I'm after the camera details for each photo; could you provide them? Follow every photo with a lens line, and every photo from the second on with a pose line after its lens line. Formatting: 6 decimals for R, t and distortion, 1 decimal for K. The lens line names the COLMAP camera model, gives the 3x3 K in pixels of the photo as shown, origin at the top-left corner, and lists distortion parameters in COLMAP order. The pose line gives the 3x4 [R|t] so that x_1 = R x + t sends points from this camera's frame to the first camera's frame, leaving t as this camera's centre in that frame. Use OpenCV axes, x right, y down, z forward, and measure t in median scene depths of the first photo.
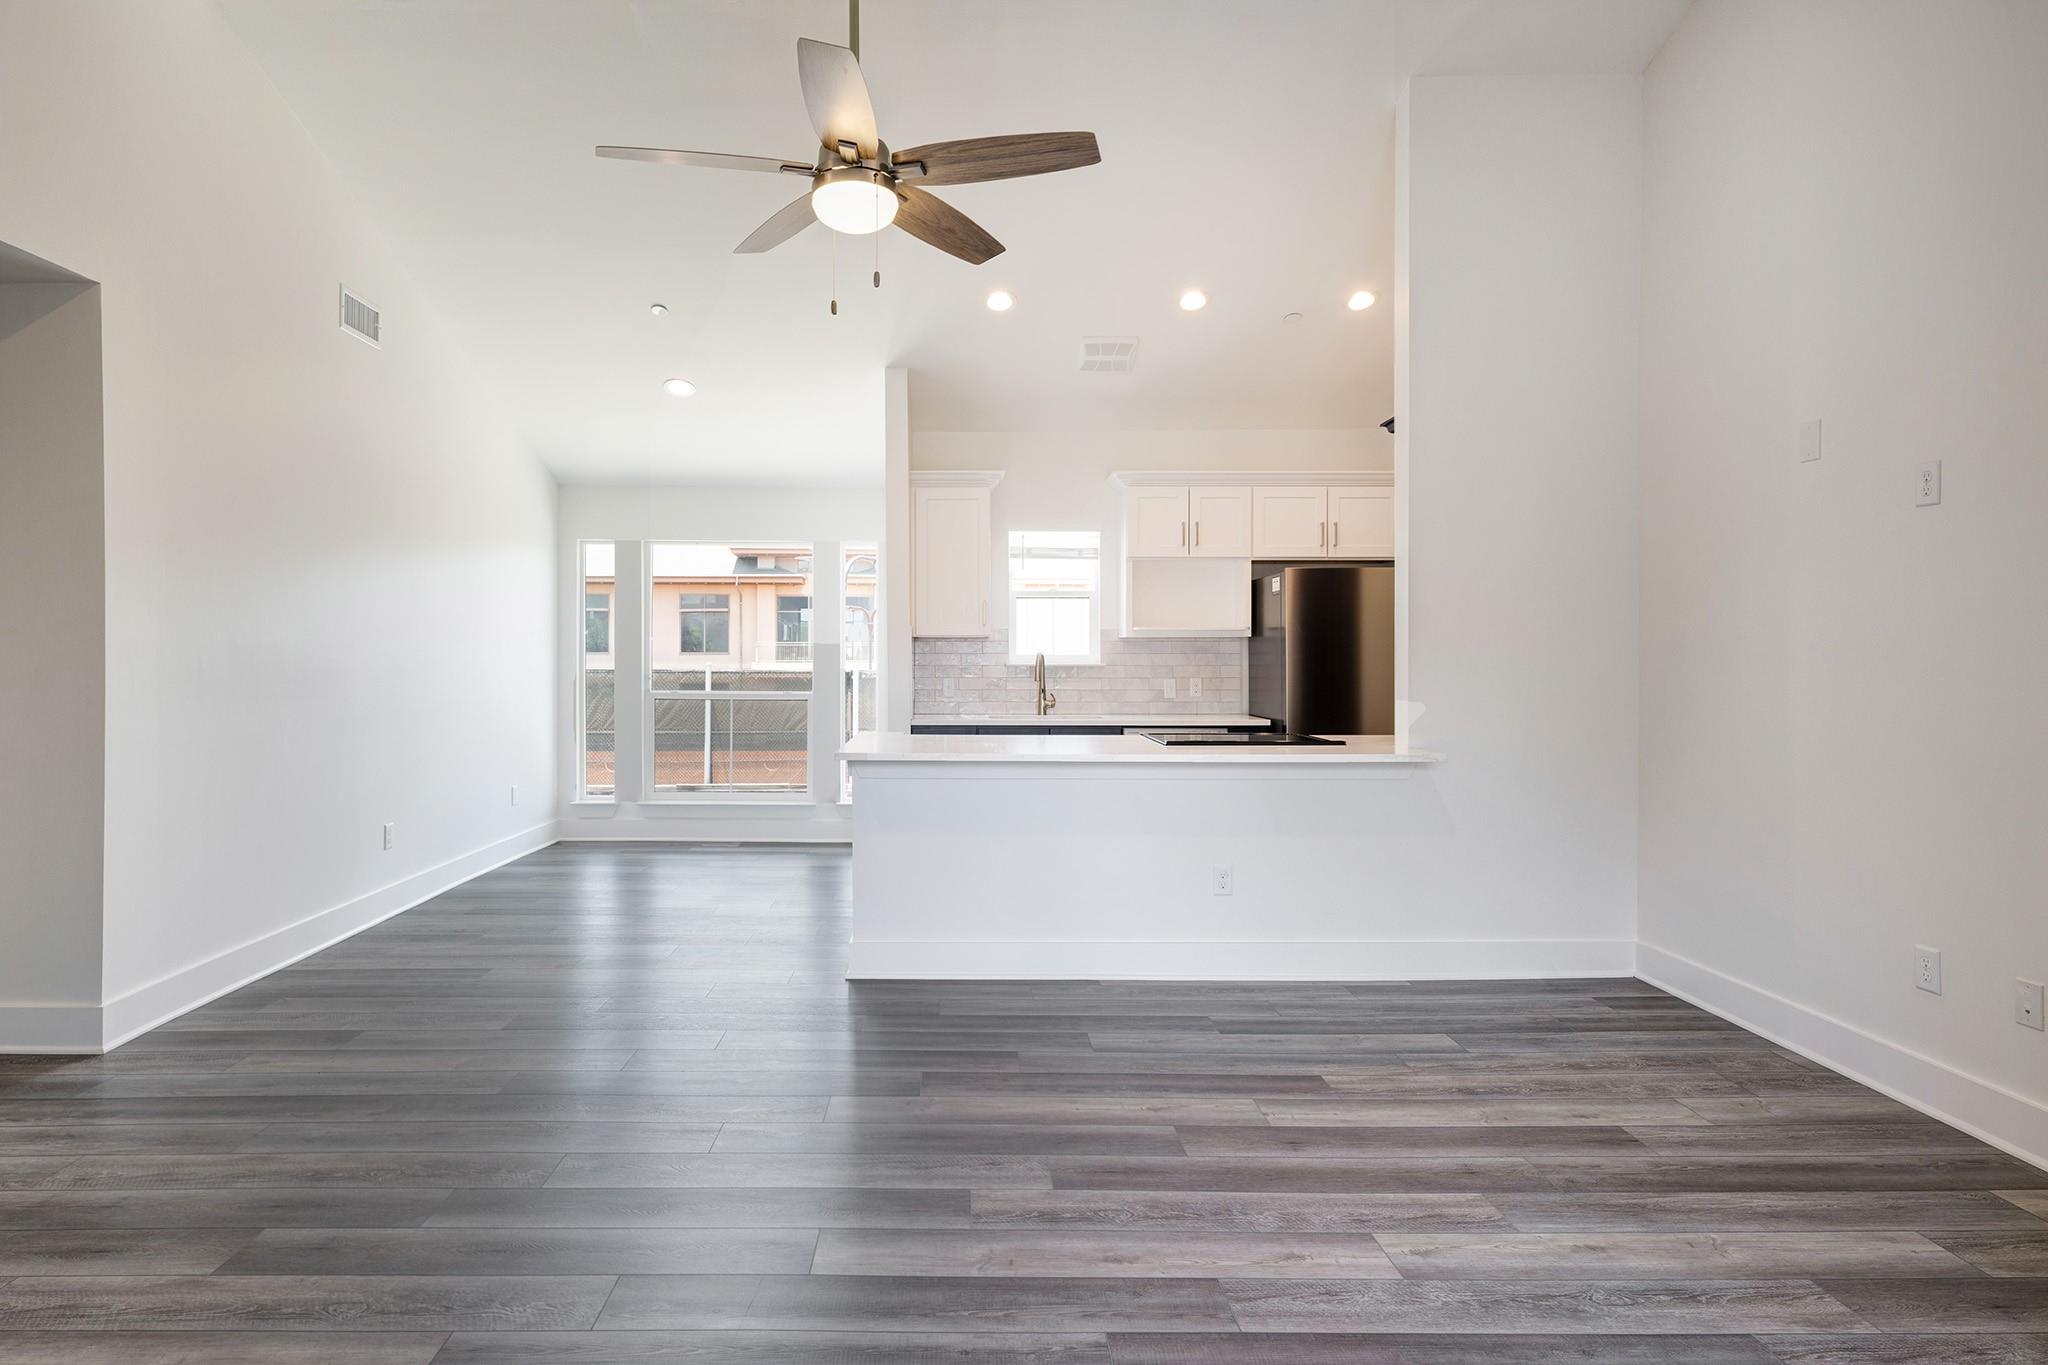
lens RADIAL K [[1080.5, 0, 924.8], [0, 1080.5, 660.4], [0, 0, 1]] dist [0.001042, -0.000590]
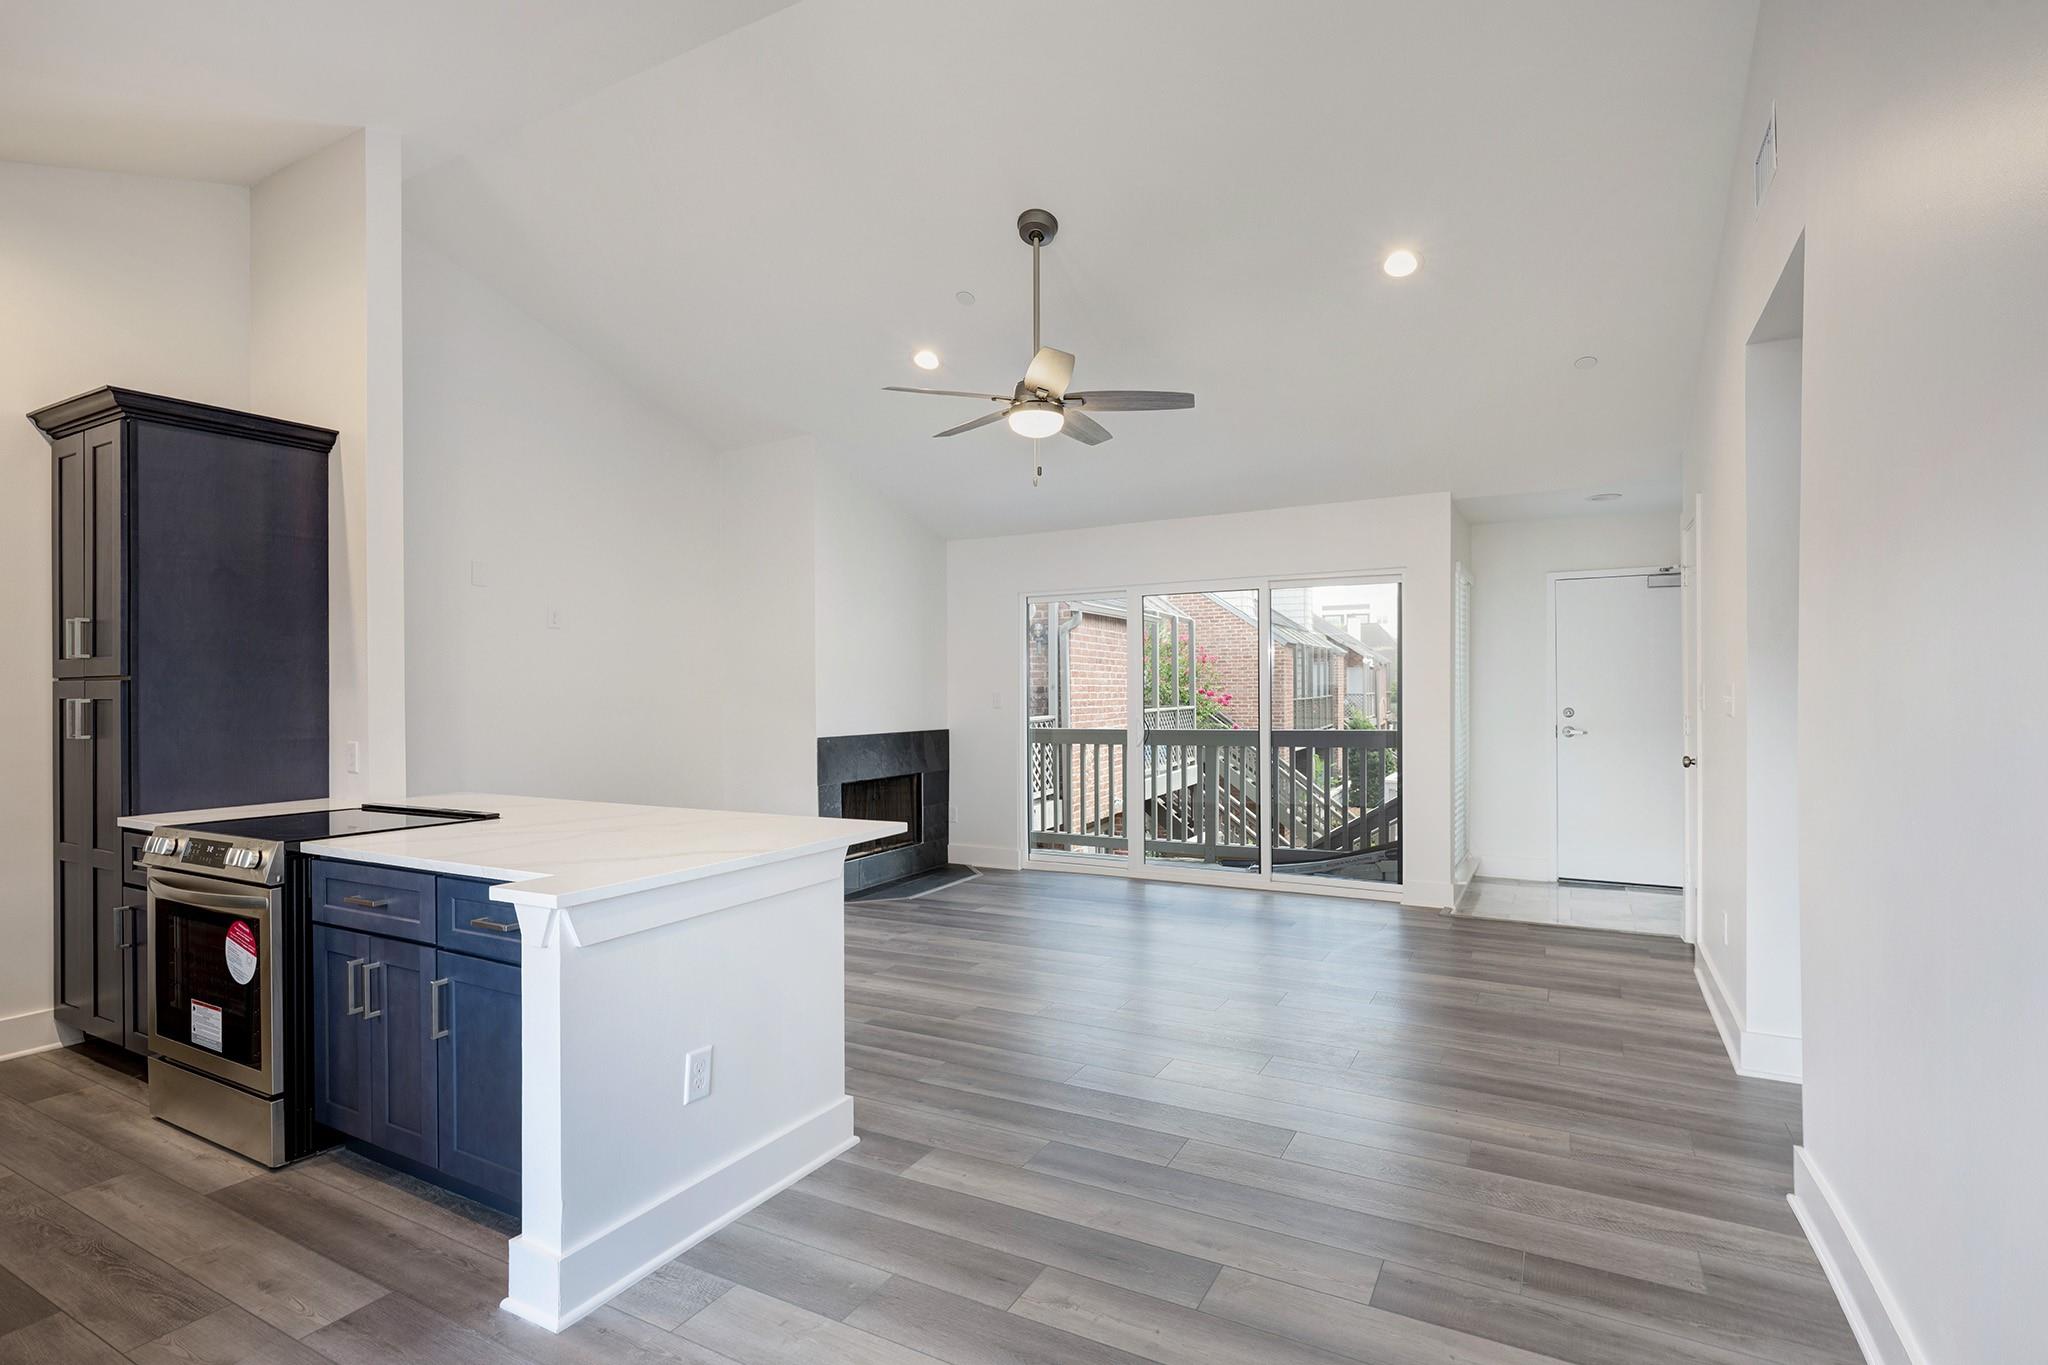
lens RADIAL K [[967.8, 0, 1045.3], [0, 967.8, 685.1], [0, 0, 1]] dist [-0.001530, 0.000080]
pose [[-0.891319, 0.008336, 0.453300, -0.524187], [0.006863, 0.999964, -0.004894, -0.016439], [-0.453324, -0.001251, -0.891345, 1.643301]]
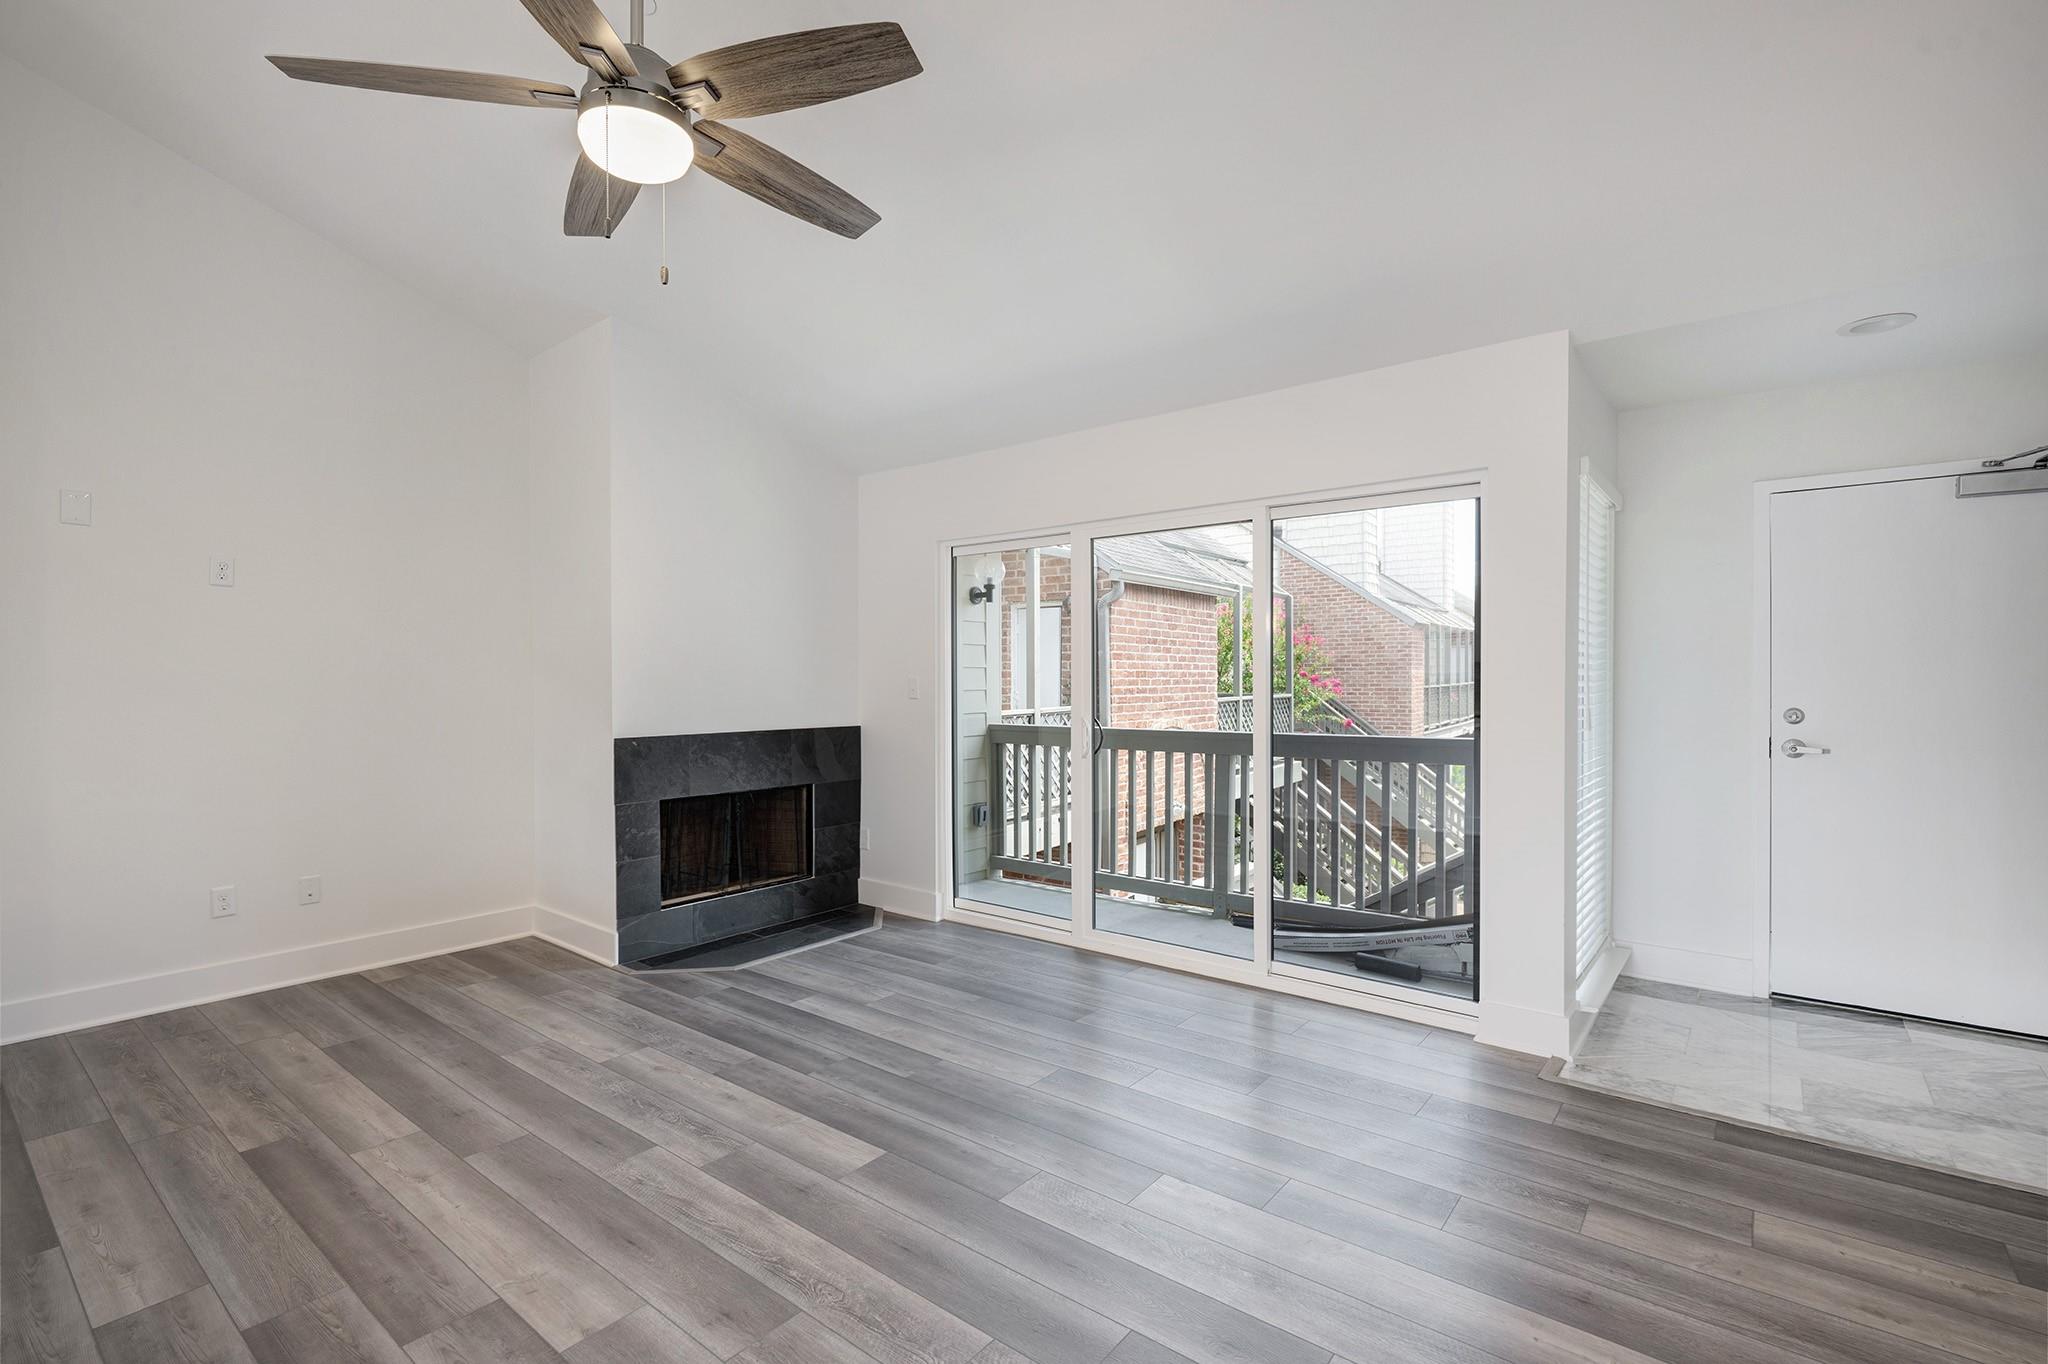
lens RADIAL K [[930.8, 0, 1023.5], [0, 930.8, 677.1], [0, 0, 1]] dist [-0.000053, -0.000005]
pose [[-0.796132, 0.000561, 0.605122, -0.520595], [0.001791, 0.999997, 0.001428, -0.013962], [-0.605120, 0.002221, -0.796131, 1.002787]]
